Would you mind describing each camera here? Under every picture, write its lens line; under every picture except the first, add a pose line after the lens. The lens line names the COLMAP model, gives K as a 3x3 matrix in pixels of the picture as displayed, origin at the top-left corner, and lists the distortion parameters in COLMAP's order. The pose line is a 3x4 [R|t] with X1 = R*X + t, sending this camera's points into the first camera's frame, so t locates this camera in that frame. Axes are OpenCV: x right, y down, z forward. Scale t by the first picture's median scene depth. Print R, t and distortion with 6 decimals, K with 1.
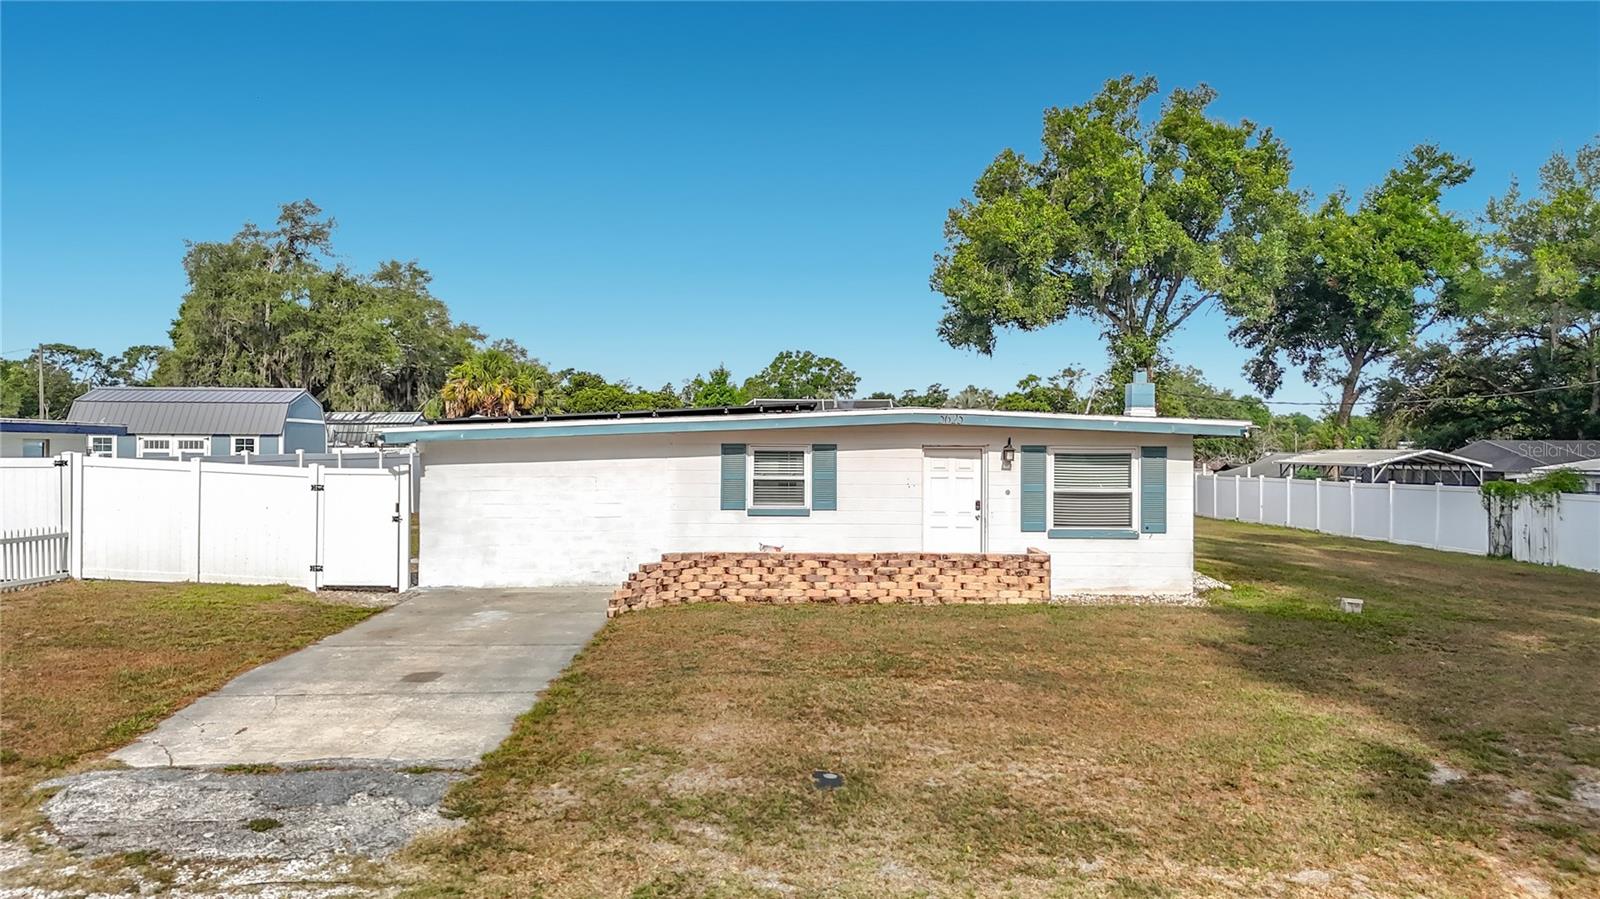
lens RADIAL K [[1180.8, 0, 800.0], [0, 1180.8, 449.5], [0, 0, 1]] dist [0.124064, -0.117633]
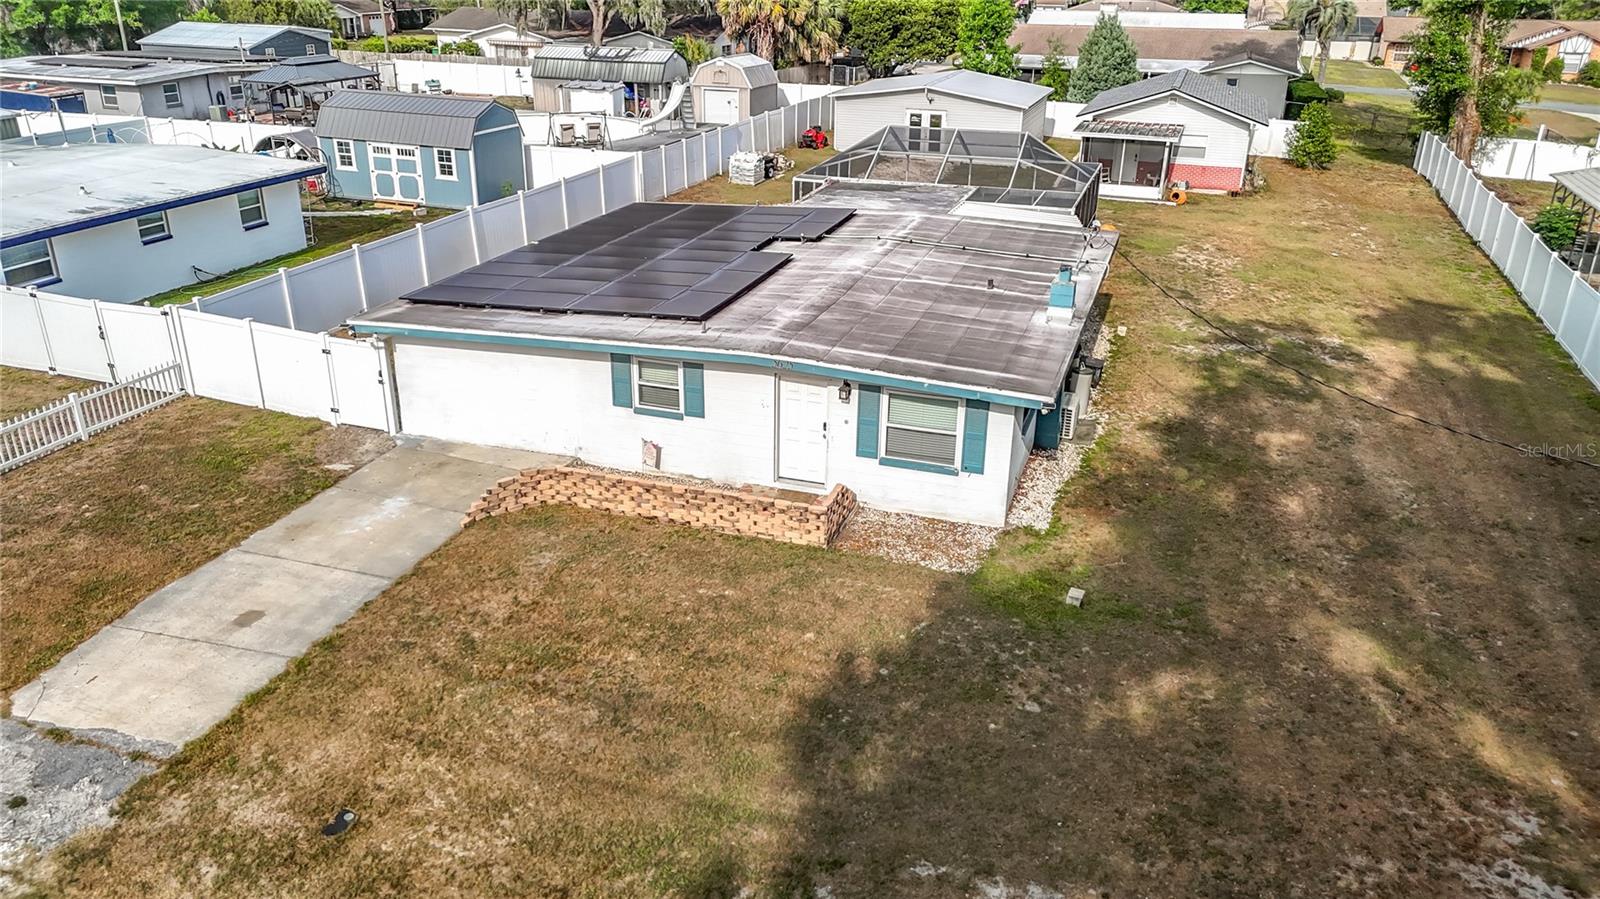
lens RADIAL K [[1180.8, 0, 800.0], [0, 1180.8, 449.5], [0, 0, 1]] dist [0.124064, -0.117633]
pose [[0.944690, 0.133684, -0.299483, 0.523515], [-0.008094, 0.922378, 0.386203, -0.409519], [0.327866, -0.362418, 0.872443, 0.010478]]
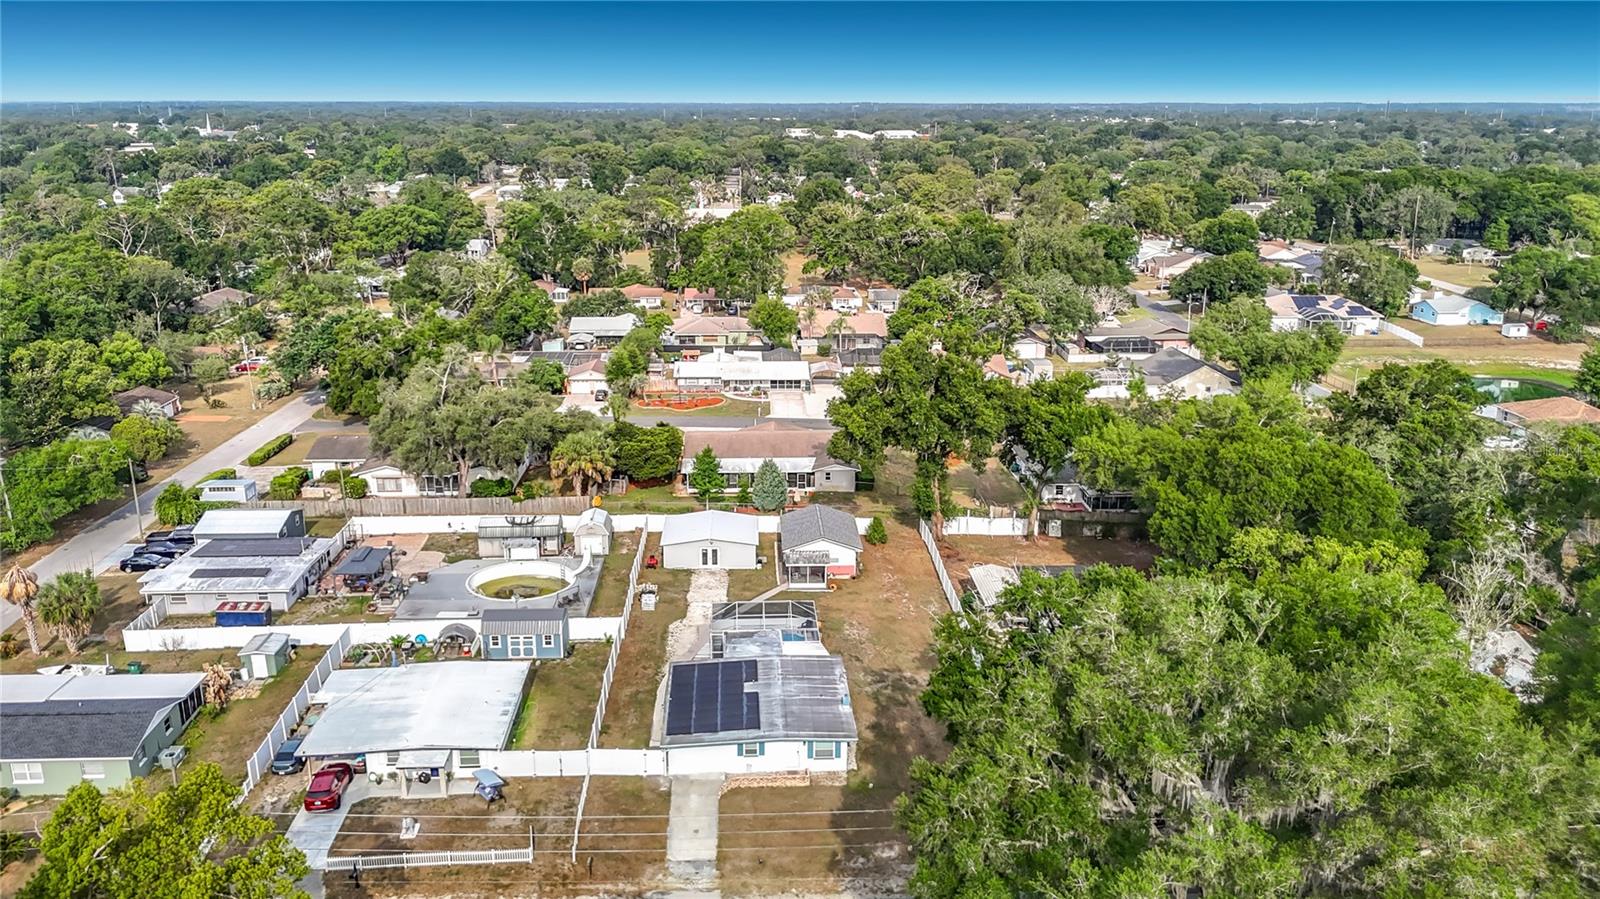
lens RADIAL K [[1180.8, 0, 800.0], [0, 1180.8, 449.5], [0, 0, 1]] dist [0.124064, -0.117633]
pose [[0.999470, -0.013938, 0.029416, 0.052864], [0.005747, 0.965050, 0.262004, -2.390339], [-0.032040, -0.261696, 0.964618, -3.199365]]
